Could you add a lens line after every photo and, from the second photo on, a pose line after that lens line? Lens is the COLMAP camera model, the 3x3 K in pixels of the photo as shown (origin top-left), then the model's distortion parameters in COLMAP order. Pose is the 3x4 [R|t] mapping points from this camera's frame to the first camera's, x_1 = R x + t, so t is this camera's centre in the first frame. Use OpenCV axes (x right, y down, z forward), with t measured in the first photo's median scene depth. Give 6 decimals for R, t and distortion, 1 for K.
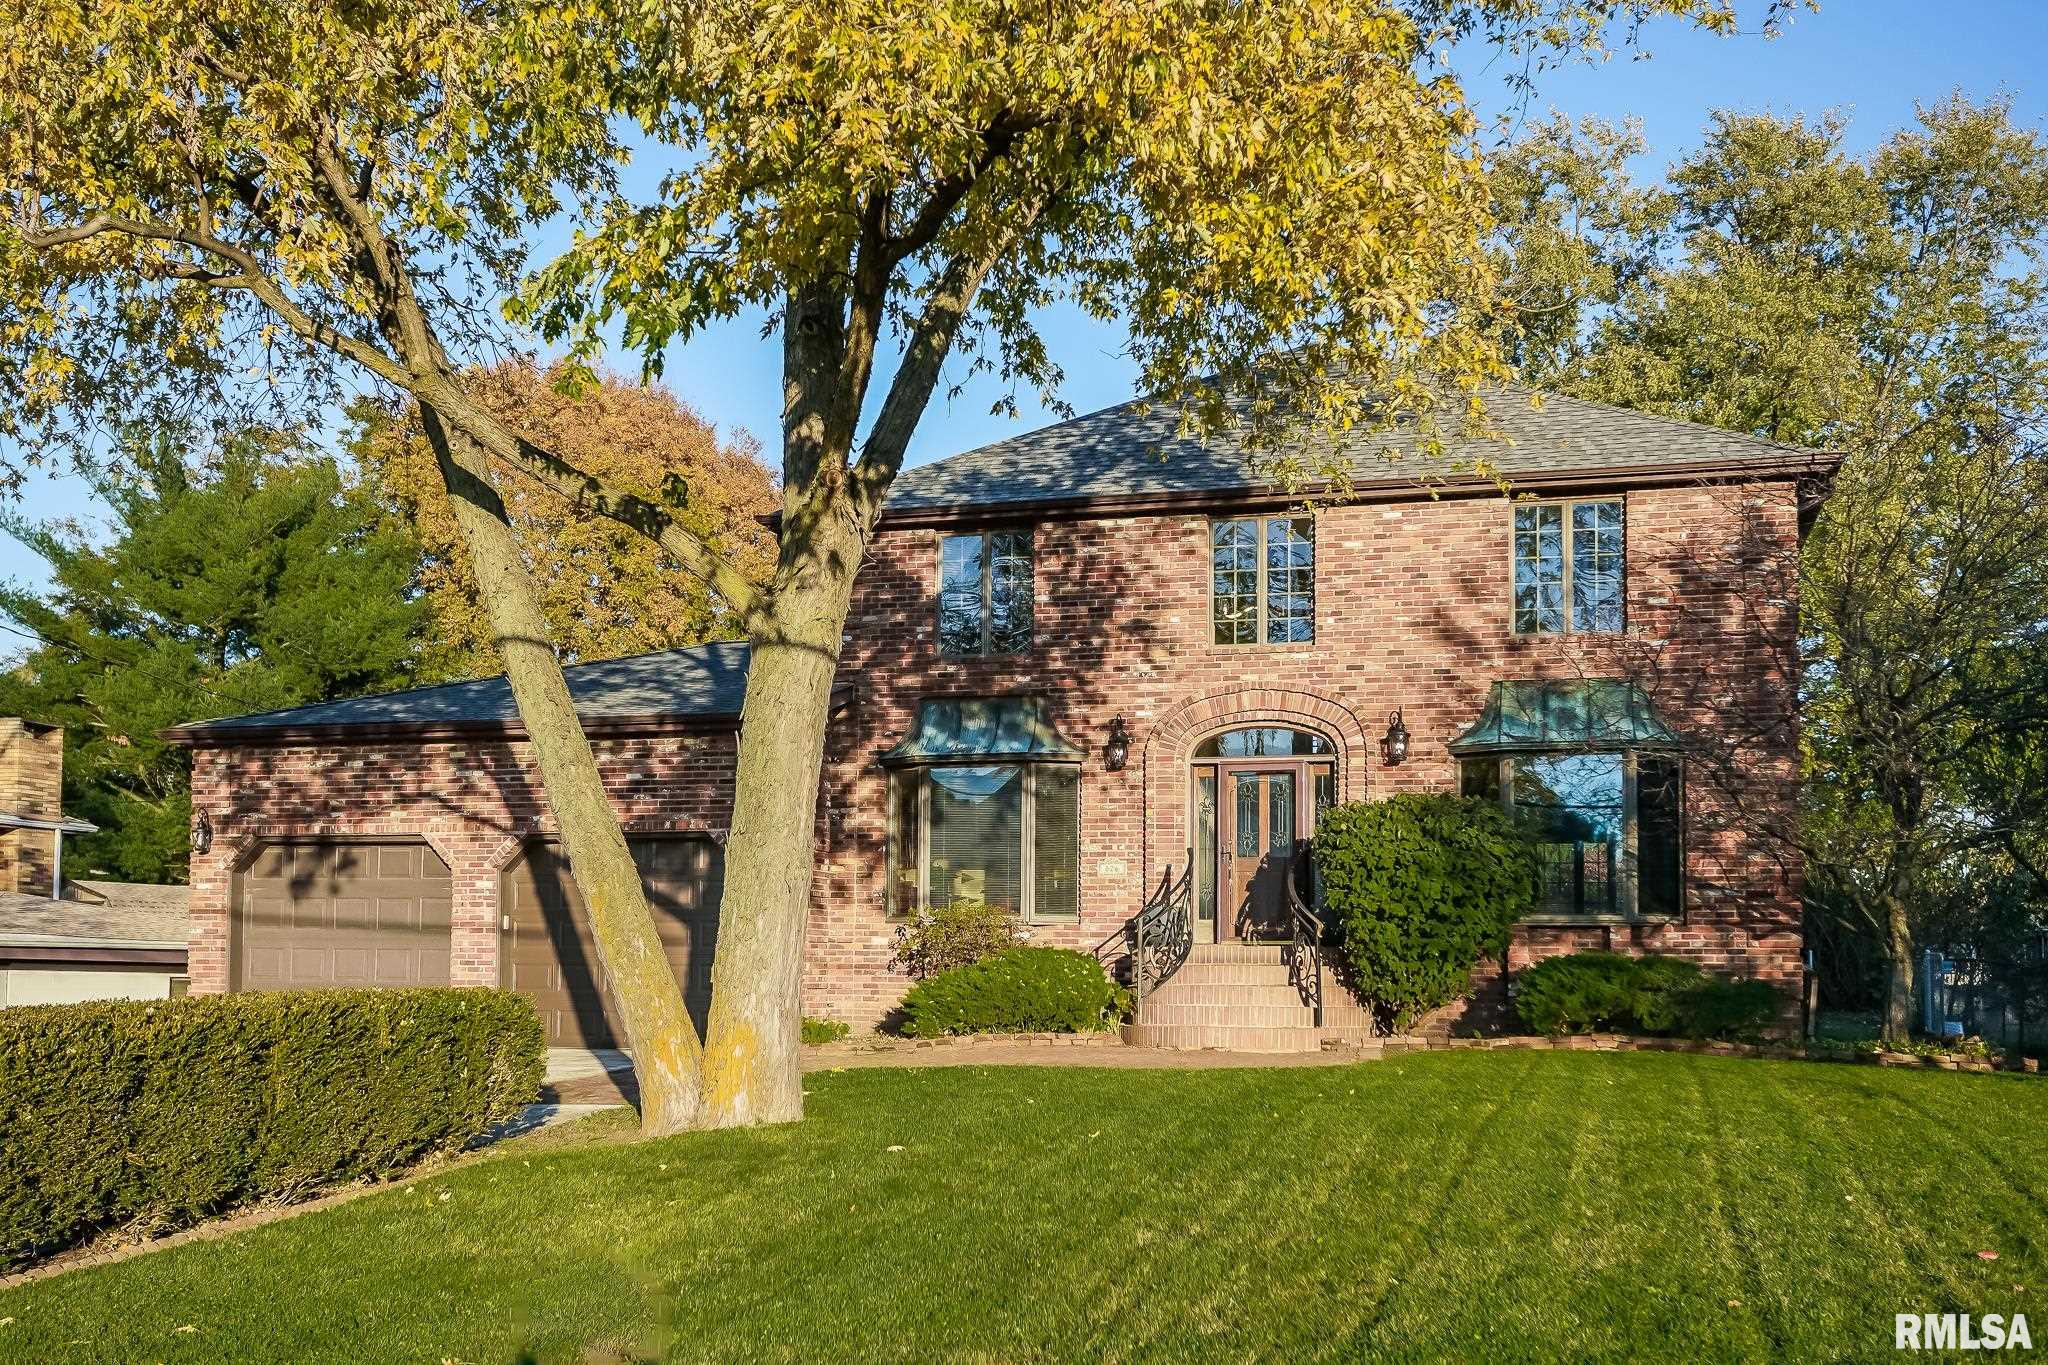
lens RADIAL K [[2169.6, 0, 1025.9], [0, 2169.6, 799.0], [0, 0, 1]] dist [-0.001159, -0.007690]
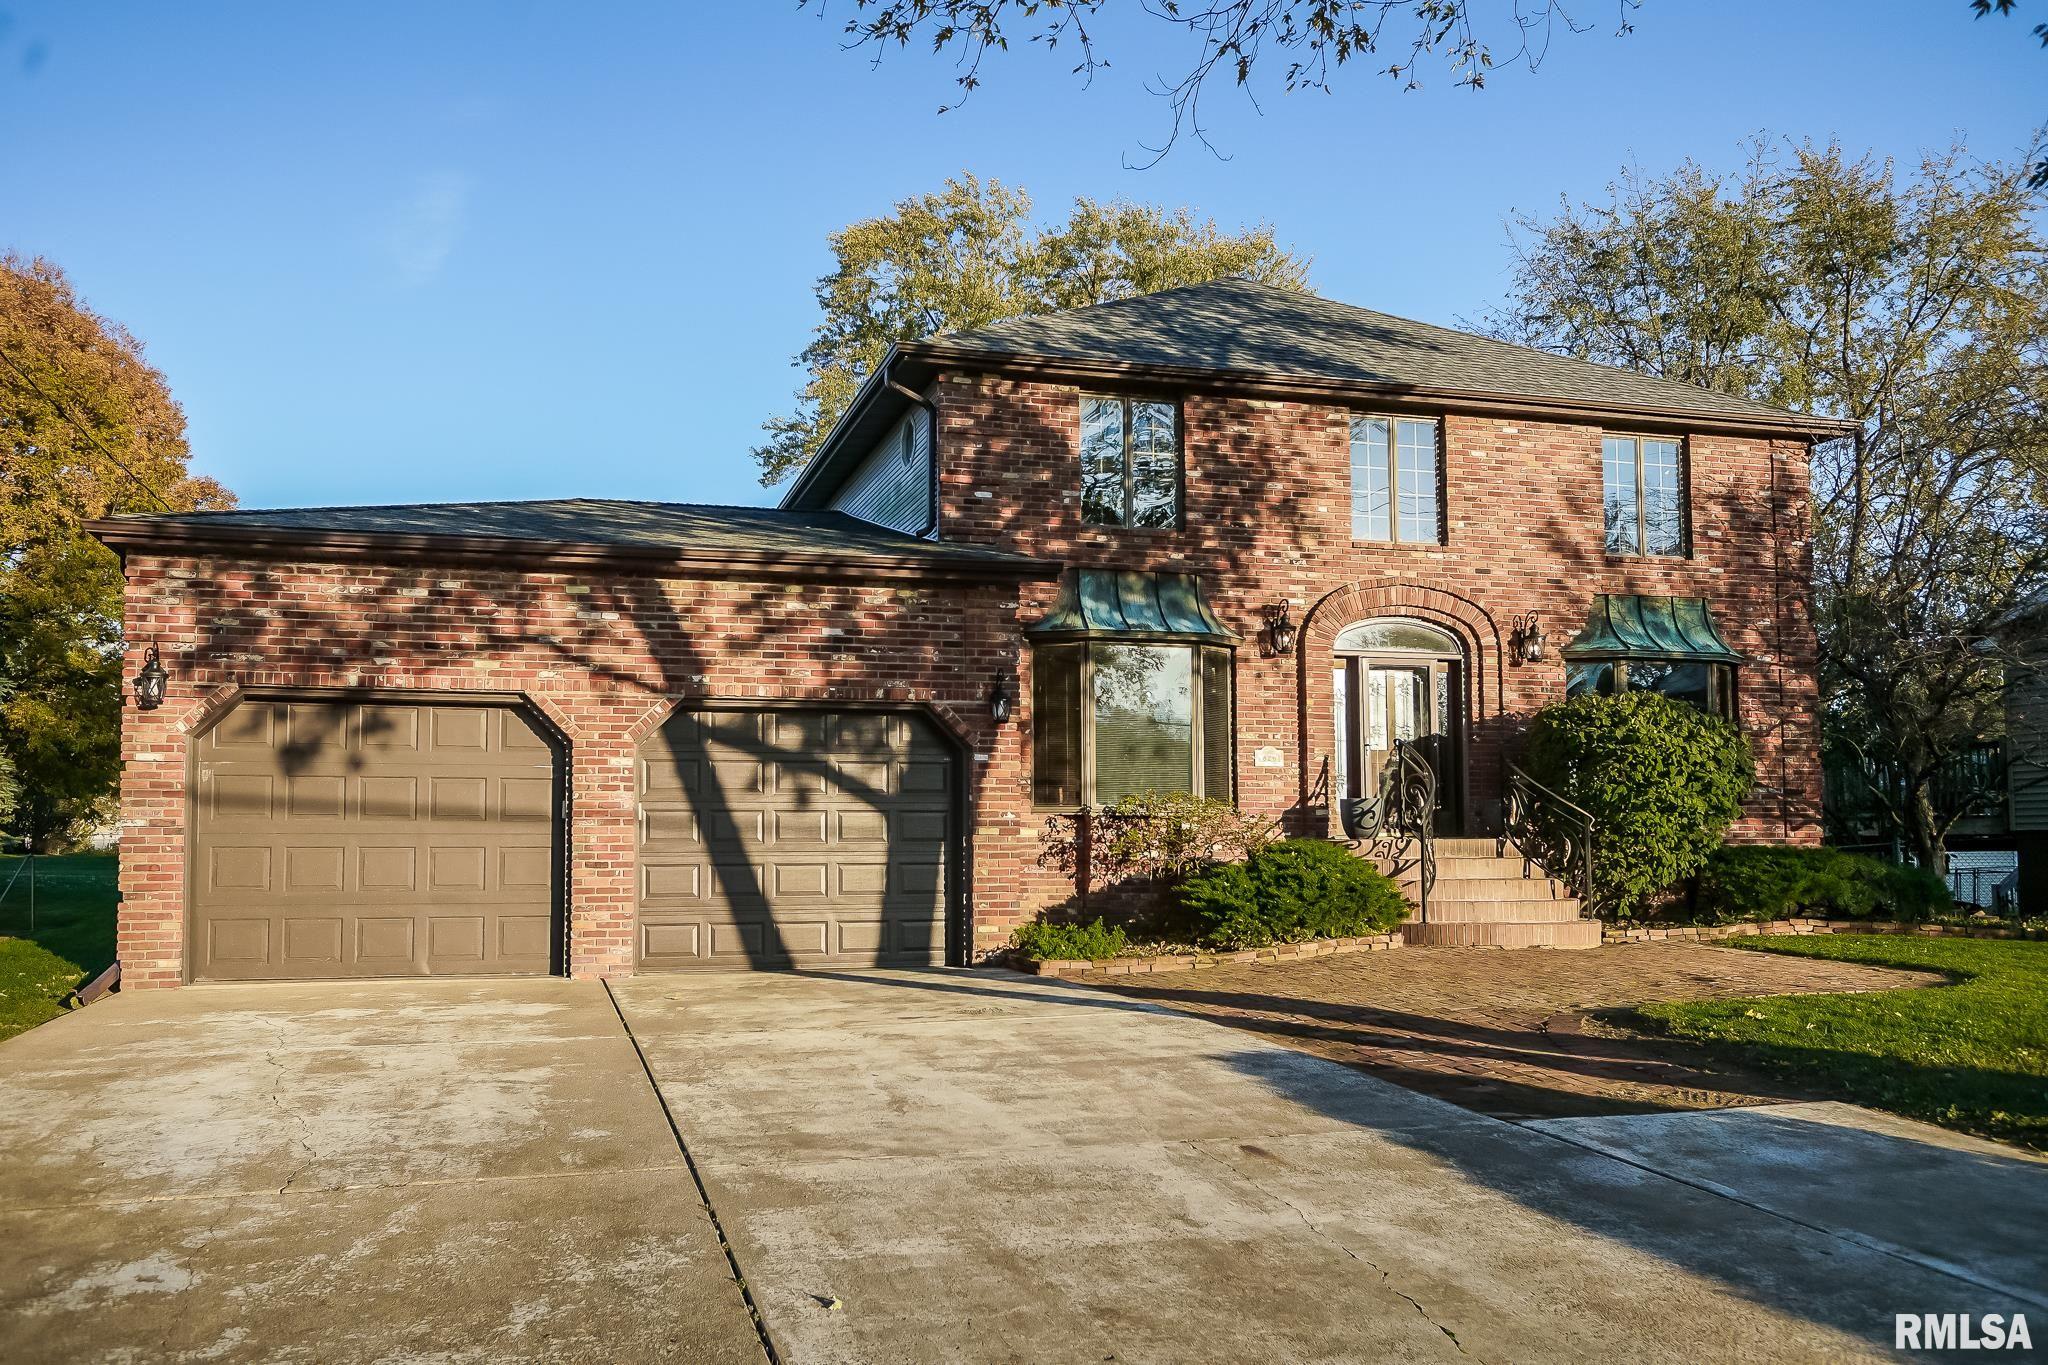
lens RADIAL K [[1525.7, 0, 1020.8], [0, 1525.7, 713.8], [0, 0, 1]] dist [-0.001465, 0.001654]
pose [[0.858308, 0.035597, 0.511899, -0.404377], [-0.035399, 0.999322, -0.010138, 0.023112], [-0.511912, -0.009419, 0.858986, 0.469508]]
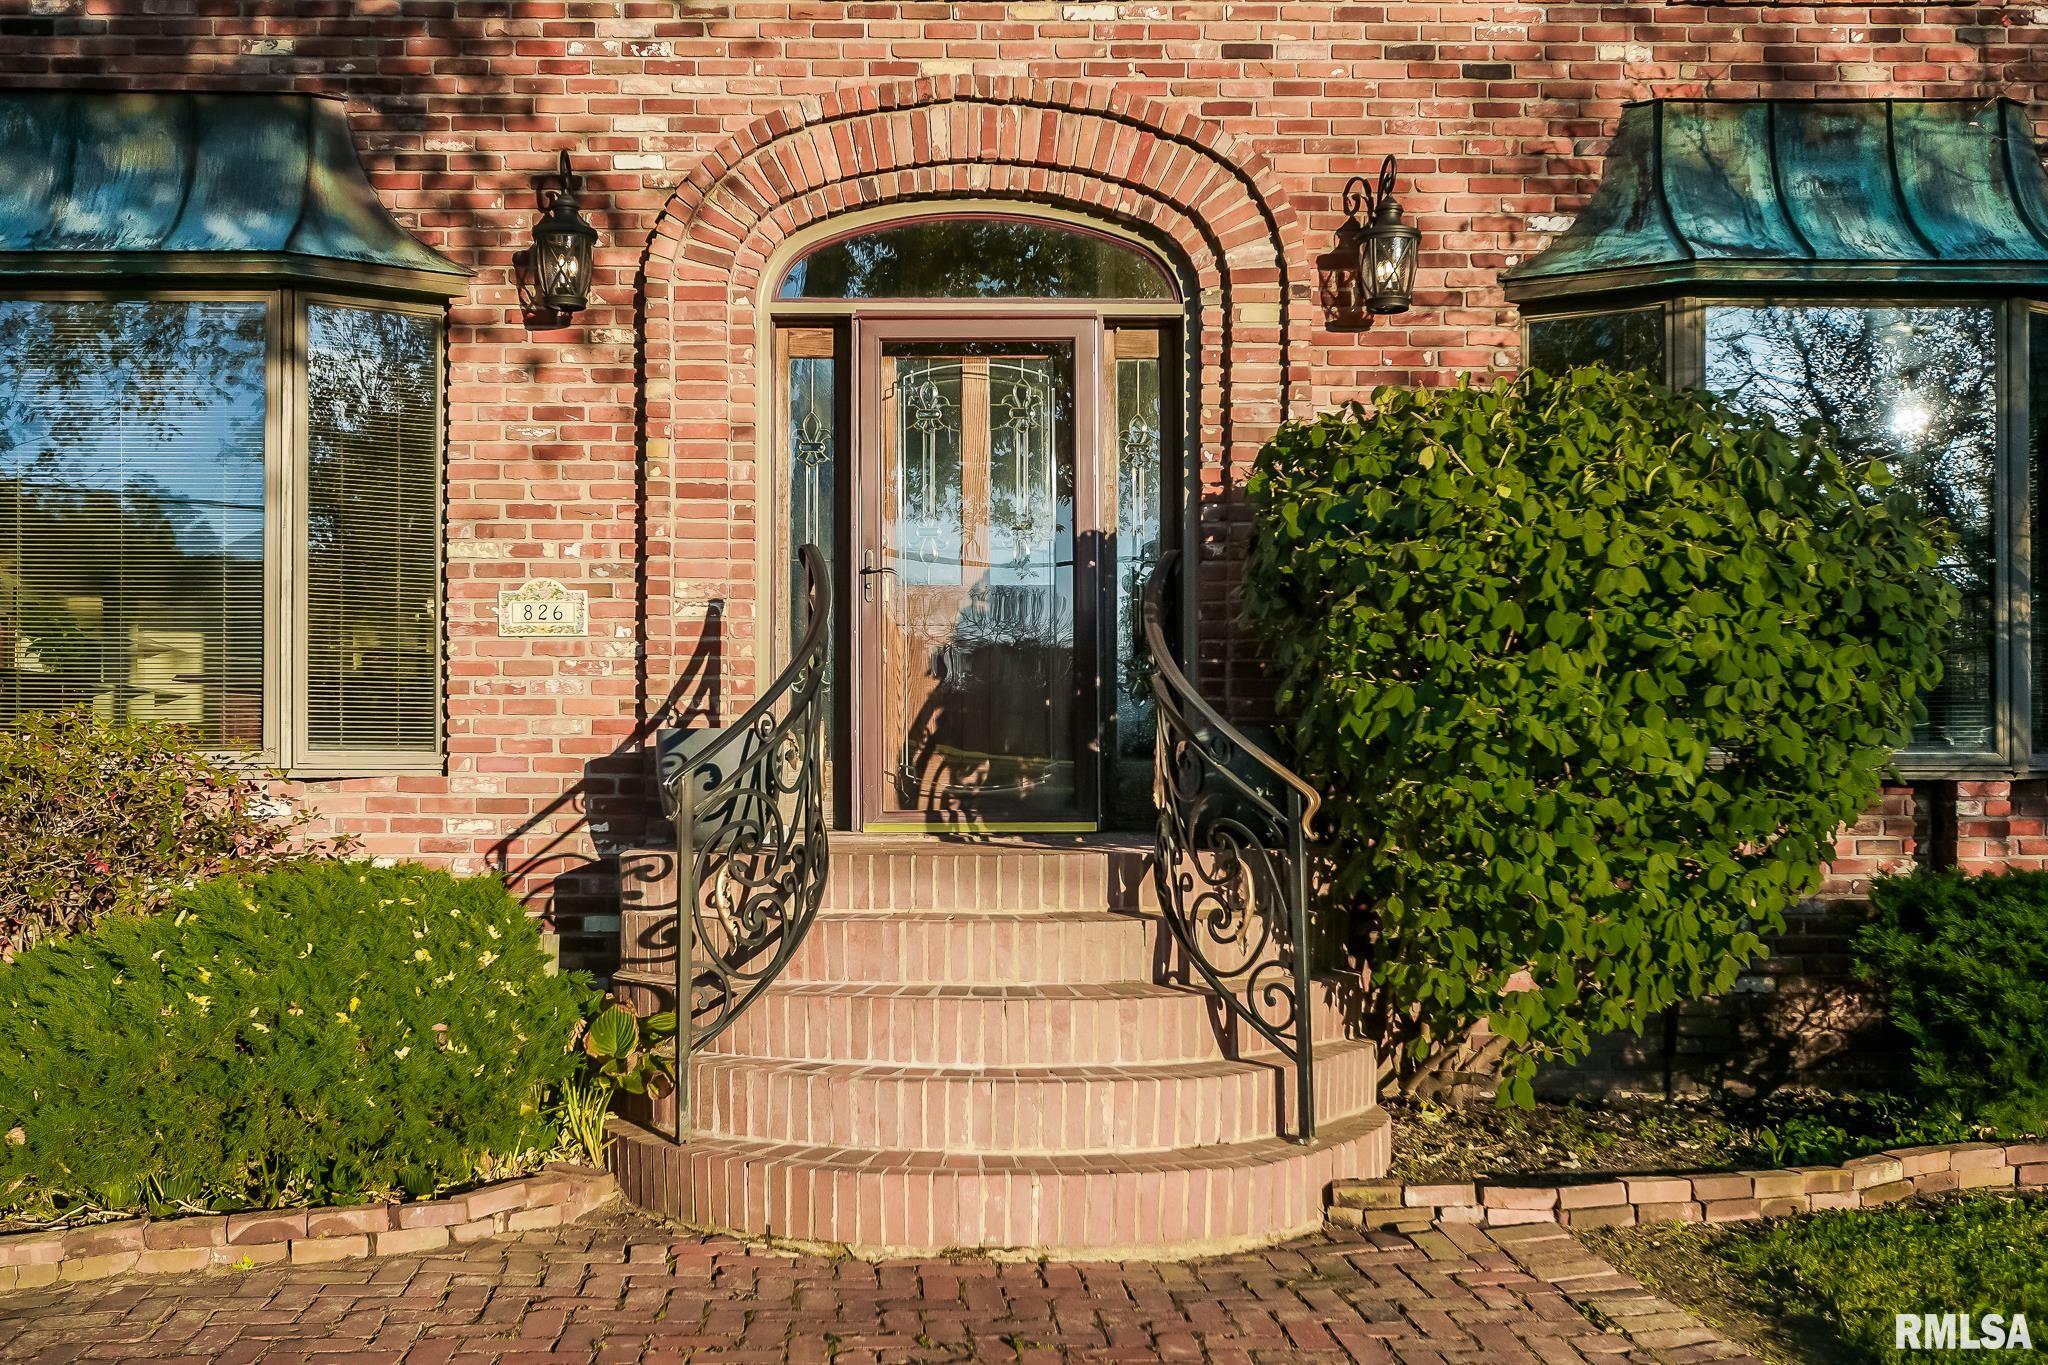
lens RADIAL K [[2226.3, 0, 967.0], [0, 2226.3, 682.7], [0, 0, 1]] dist [0.056634, 0.003150]
pose [[0.956263, -0.000401, 0.292508, 0.000722], [-0.014202, 0.998756, 0.047797, 0.025379], [-0.292163, -0.049861, 0.955068, 0.642509]]
